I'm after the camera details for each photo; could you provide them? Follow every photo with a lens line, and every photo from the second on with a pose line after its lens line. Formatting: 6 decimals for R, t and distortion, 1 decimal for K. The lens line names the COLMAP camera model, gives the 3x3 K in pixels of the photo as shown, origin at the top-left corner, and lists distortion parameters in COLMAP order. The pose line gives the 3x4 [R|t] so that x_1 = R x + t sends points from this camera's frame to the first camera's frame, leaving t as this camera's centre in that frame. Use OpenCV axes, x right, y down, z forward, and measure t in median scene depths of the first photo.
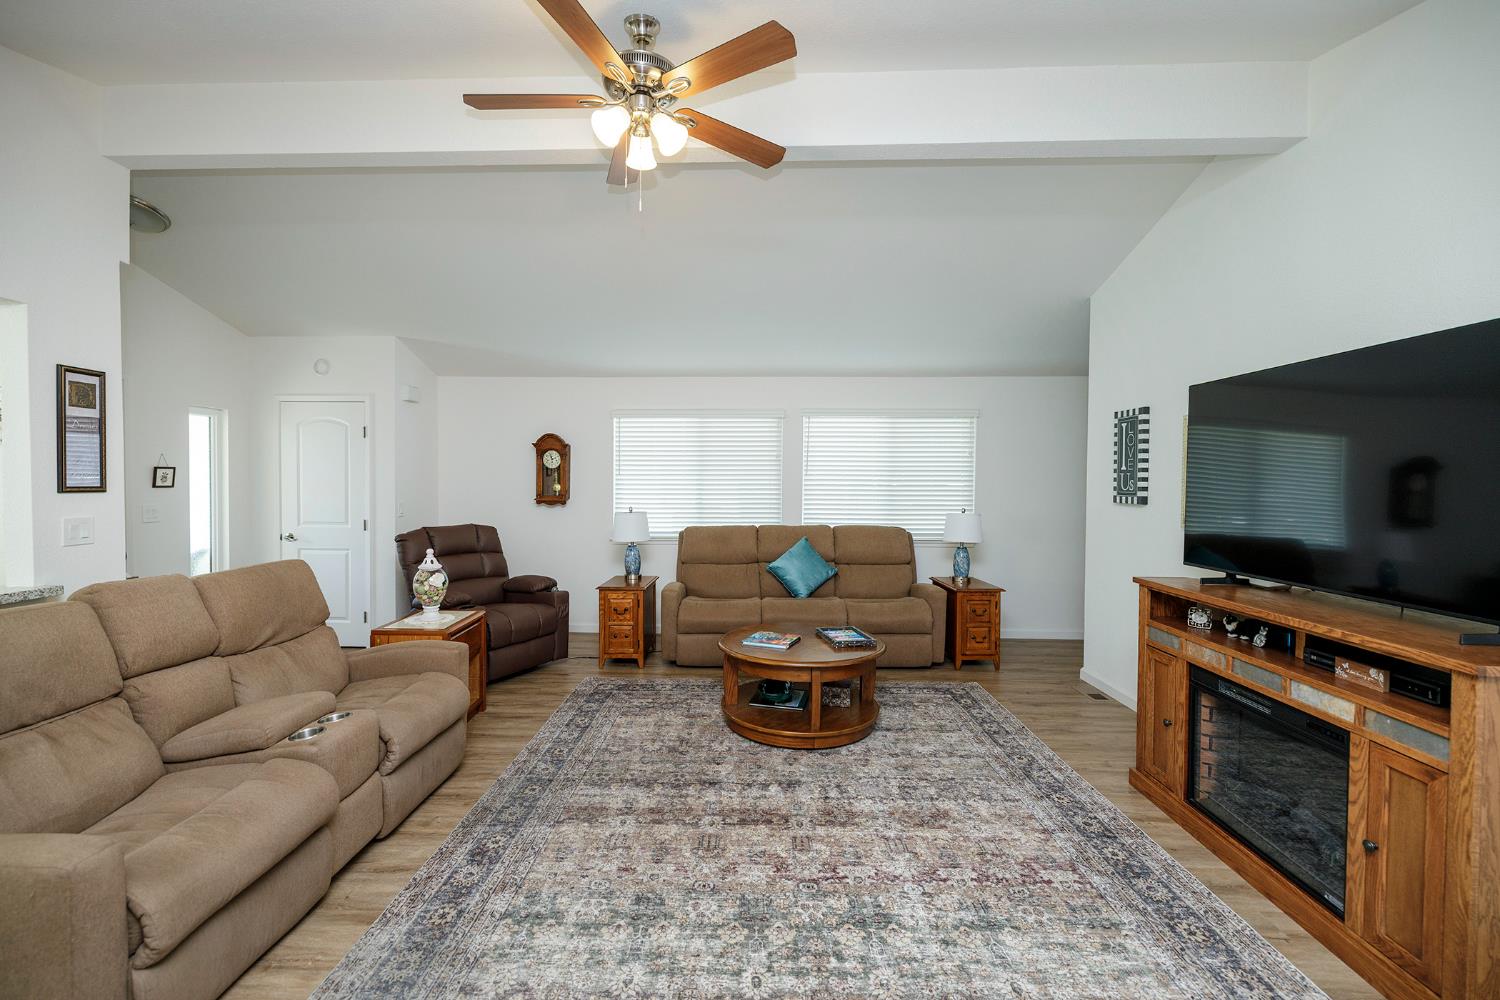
lens RADIAL K [[626.5, 0, 740.3], [0, 626.5, 495.9], [0, 0, 1]] dist [0.000100, 0.000356]
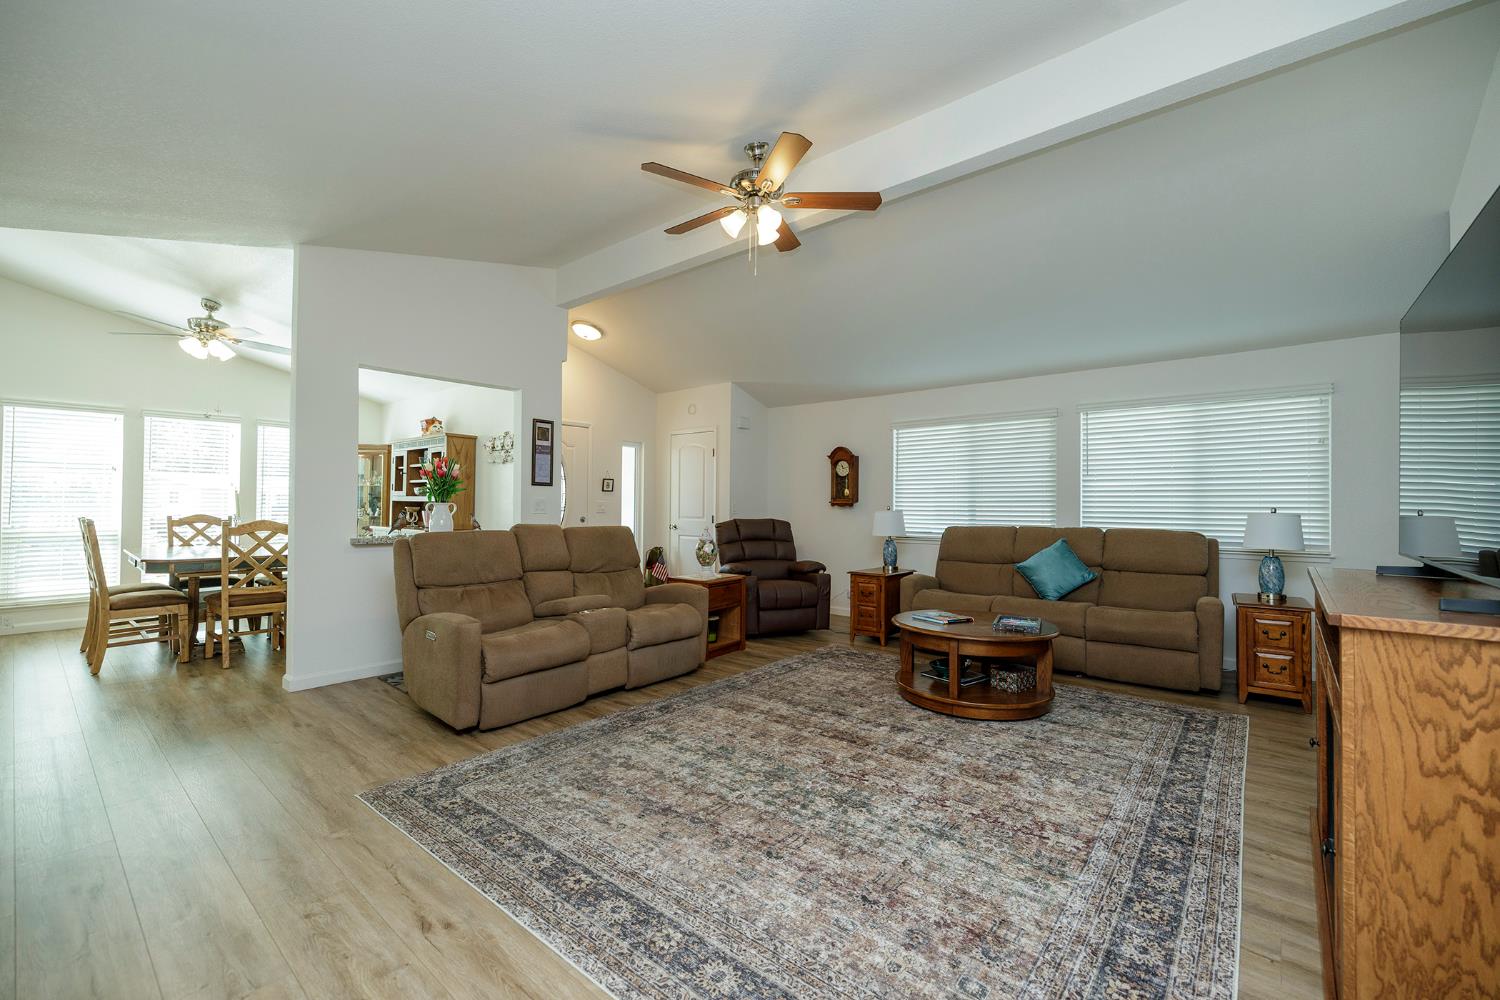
lens RADIAL K [[626.5, 0, 737.8], [0, 626.5, 495.5], [0, 0, 1]] dist [0.000100, 0.000356]
pose [[0.781383, -0.009419, -0.623981, 0.570268], [-0.018100, 0.999123, -0.037747, 0.082780], [0.623789, 0.040789, 0.780527, -0.098414]]
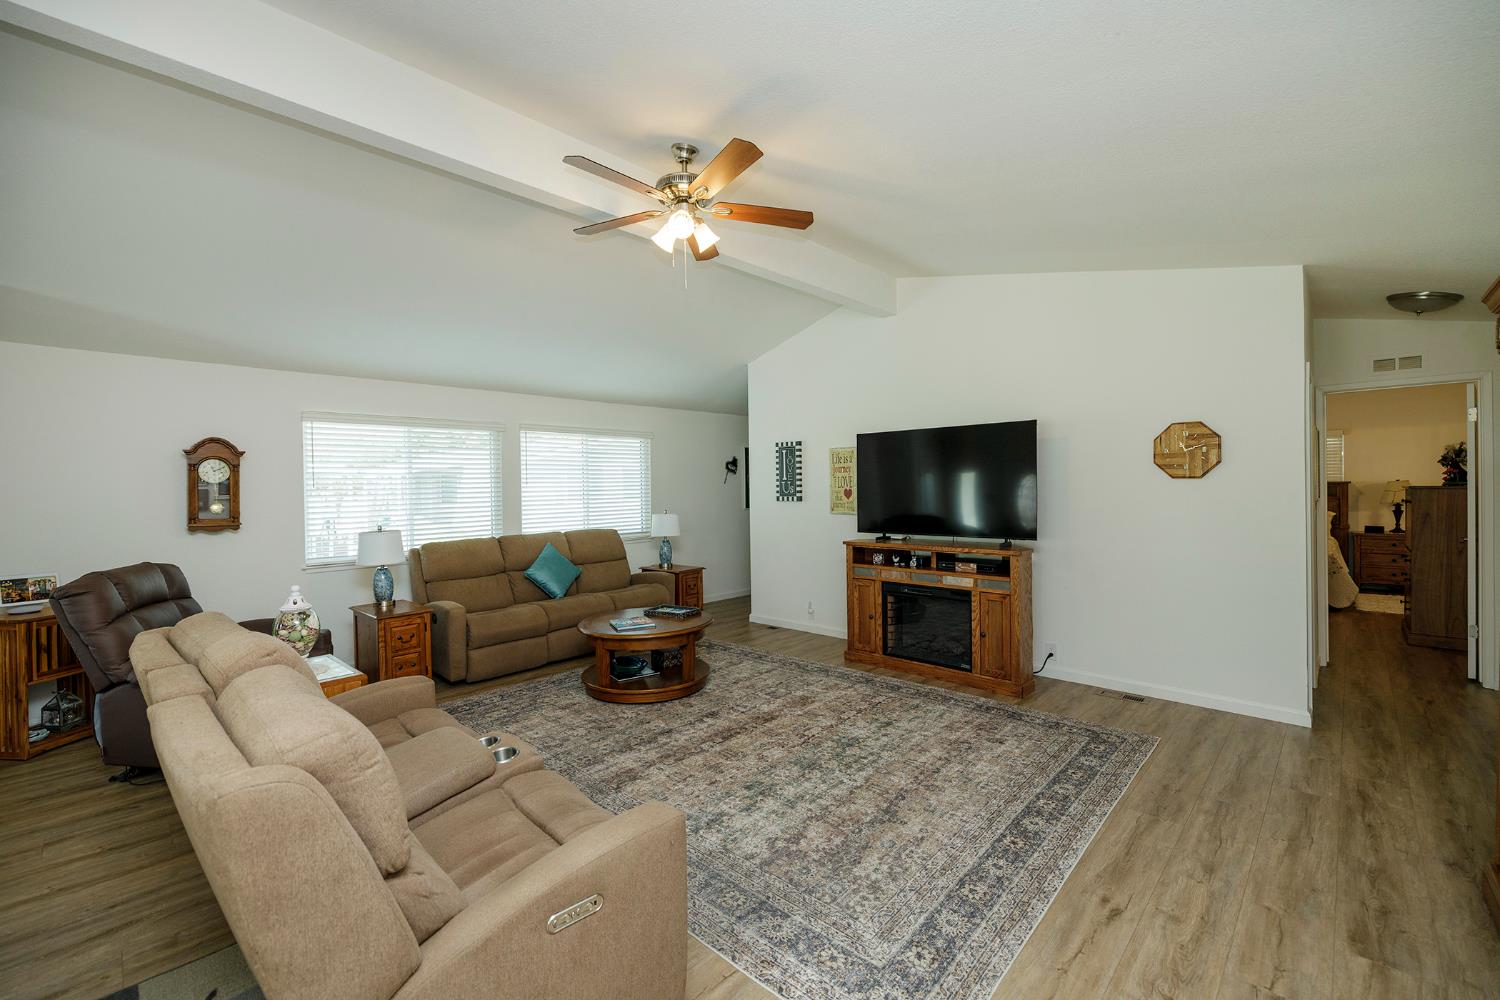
lens RADIAL K [[626.5, 0, 745.0], [0, 626.5, 494.7], [0, 0, 1]] dist [0.000100, 0.000356]
pose [[0.666569, -0.025939, 0.744992, -0.878968], [0.037274, 0.999304, 0.001443, -0.014129], [-0.744510, 0.026807, 0.667072, 0.031036]]
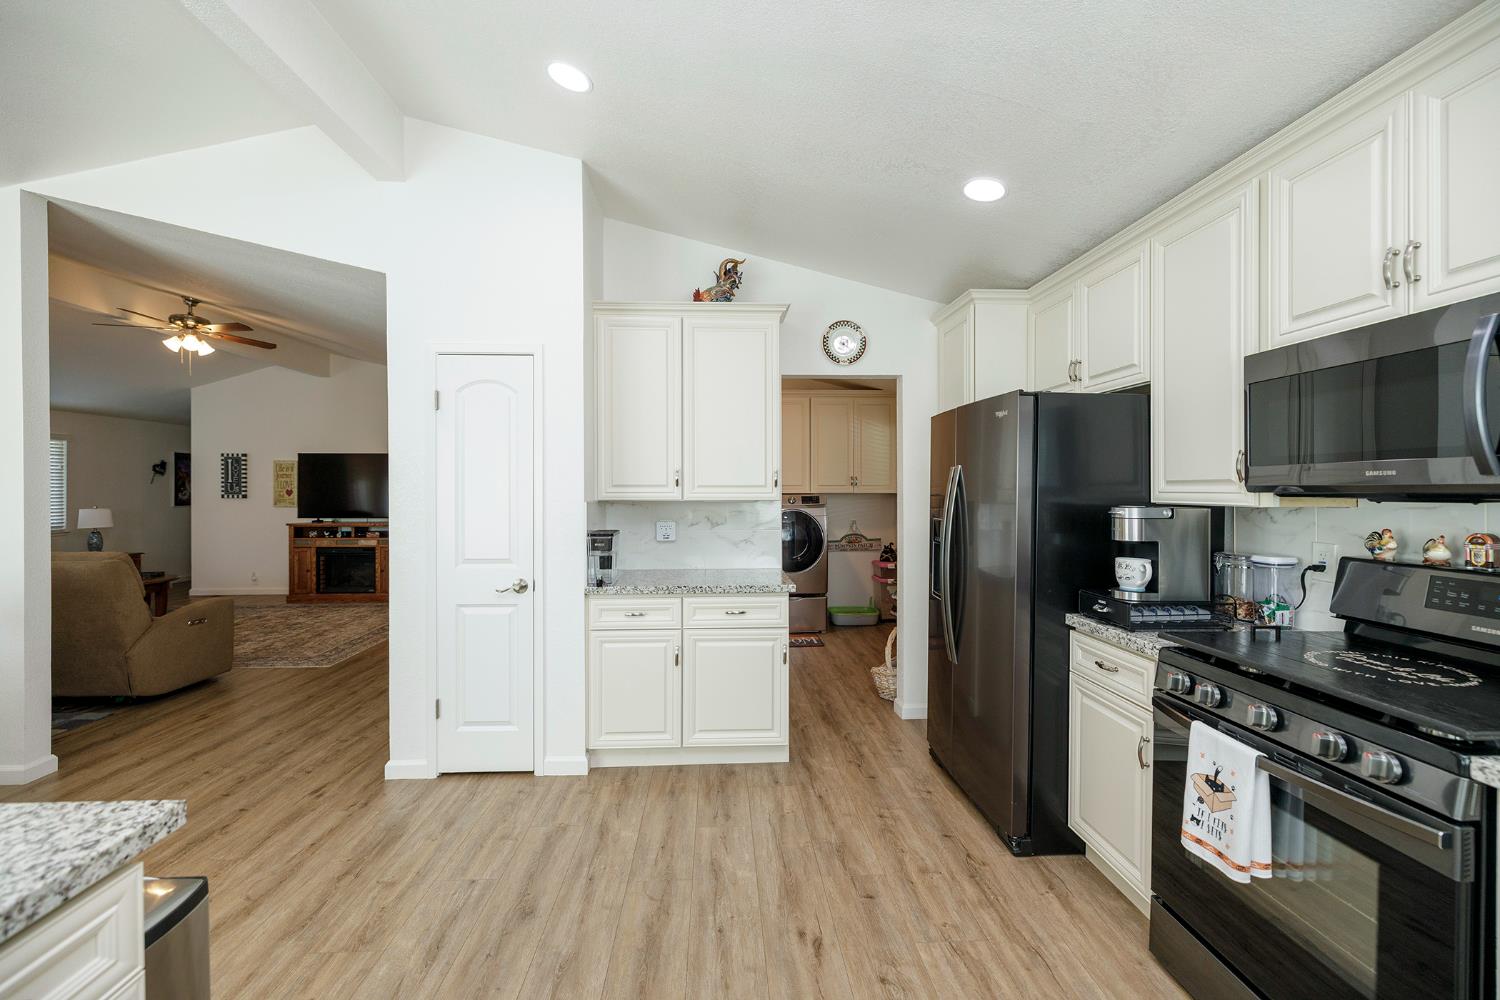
lens RADIAL K [[626.5, 0, 742.2], [0, 626.5, 490.0], [0, 0, 1]] dist [0.000100, 0.000356]
pose [[-0.080346, -0.007842, 0.996736, -2.225228], [0.023473, 0.999677, 0.009757, 0.006866], [-0.996491, 0.024180, -0.080136, -0.734357]]
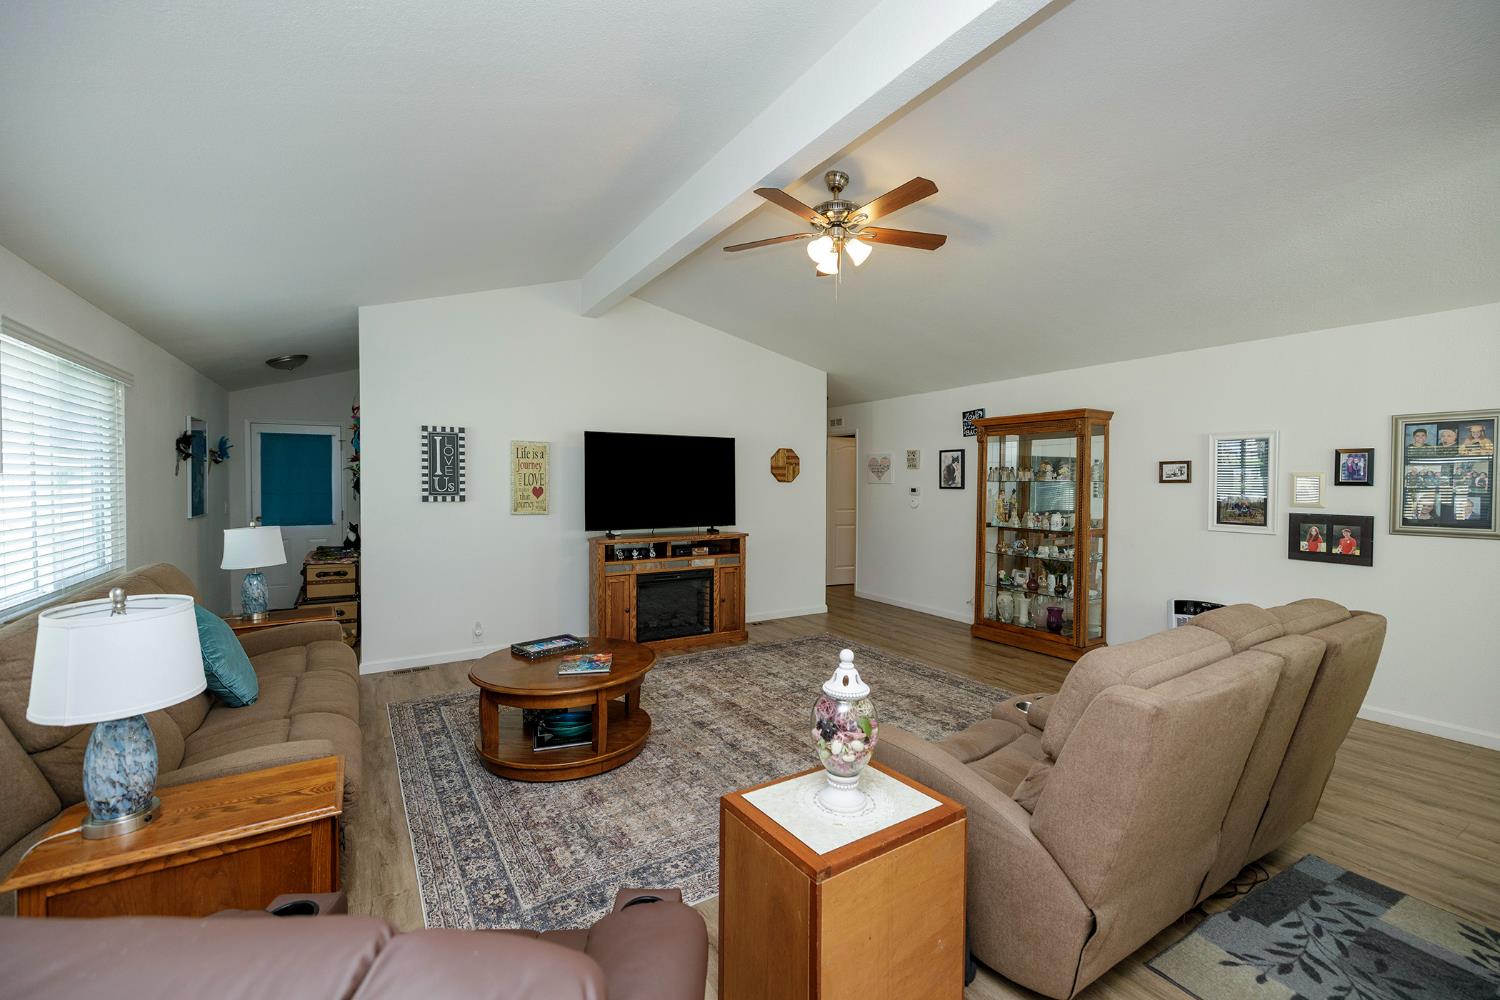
lens RADIAL K [[626.5, 0, 743.4], [0, 626.5, 494.8], [0, 0, 1]] dist [0.000100, 0.000356]
pose [[-0.548164, -0.027880, 0.835906, -1.042909], [0.012159, 0.999073, 0.041295, -0.063272], [-0.836282, 0.032800, -0.547317, 1.633916]]
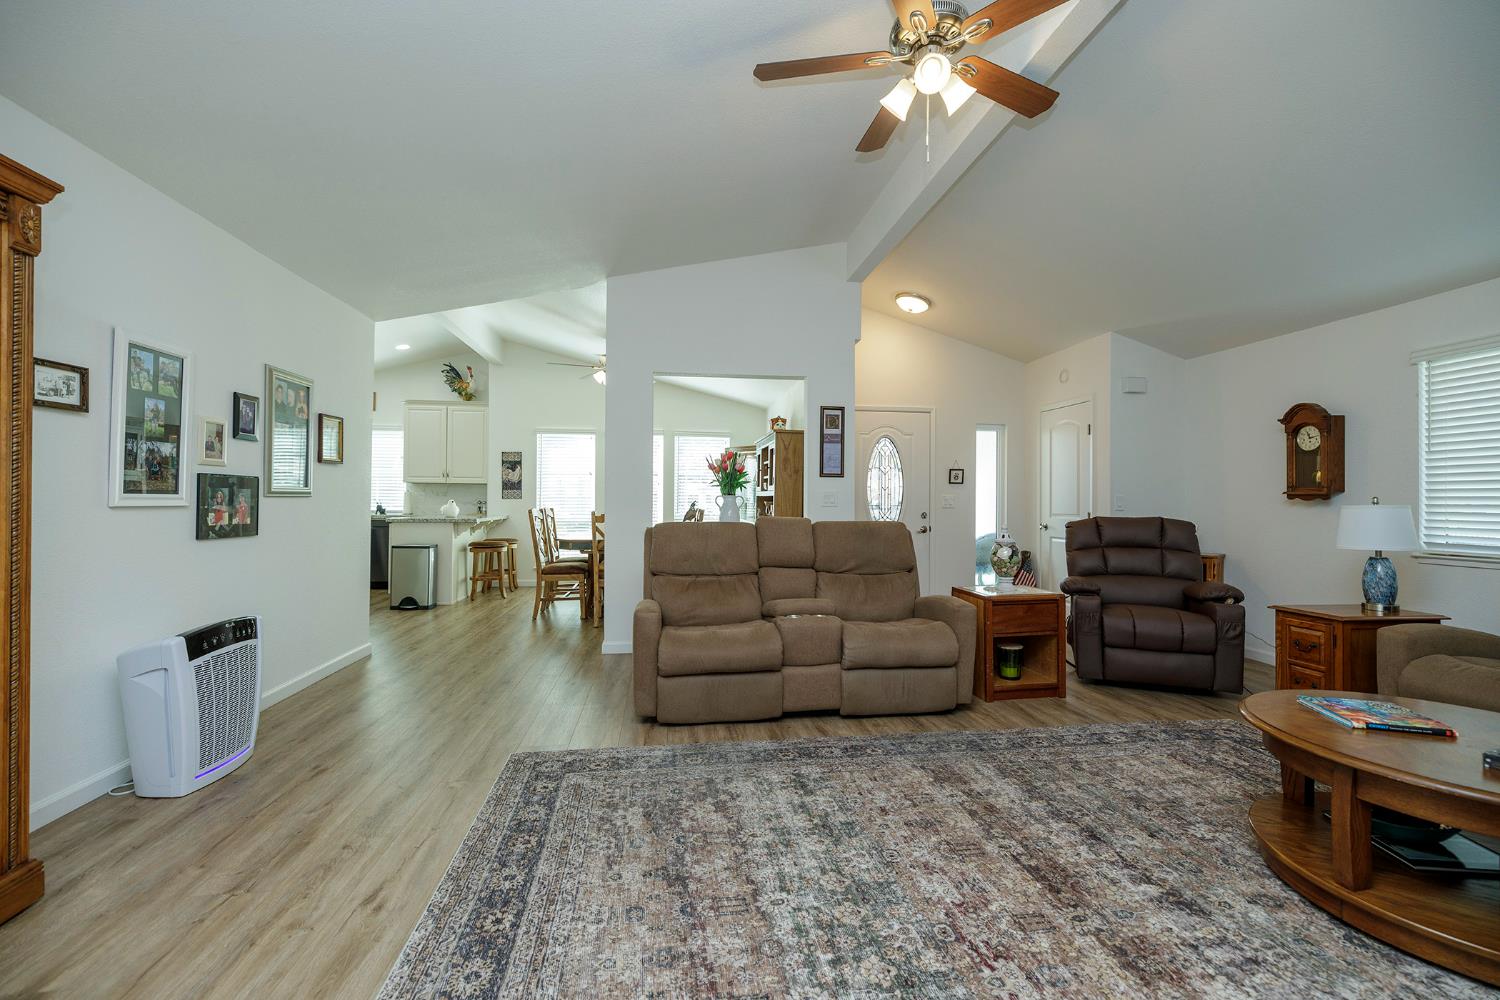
lens RADIAL K [[626.5, 0, 744.5], [0, 626.5, 494.8], [0, 0, 1]] dist [0.000100, 0.000356]
pose [[0.163093, -0.014041, -0.986511, 0.629524], [-0.030170, 0.999360, -0.019212, 0.083562], [0.986149, 0.032897, 0.162565, 0.465376]]
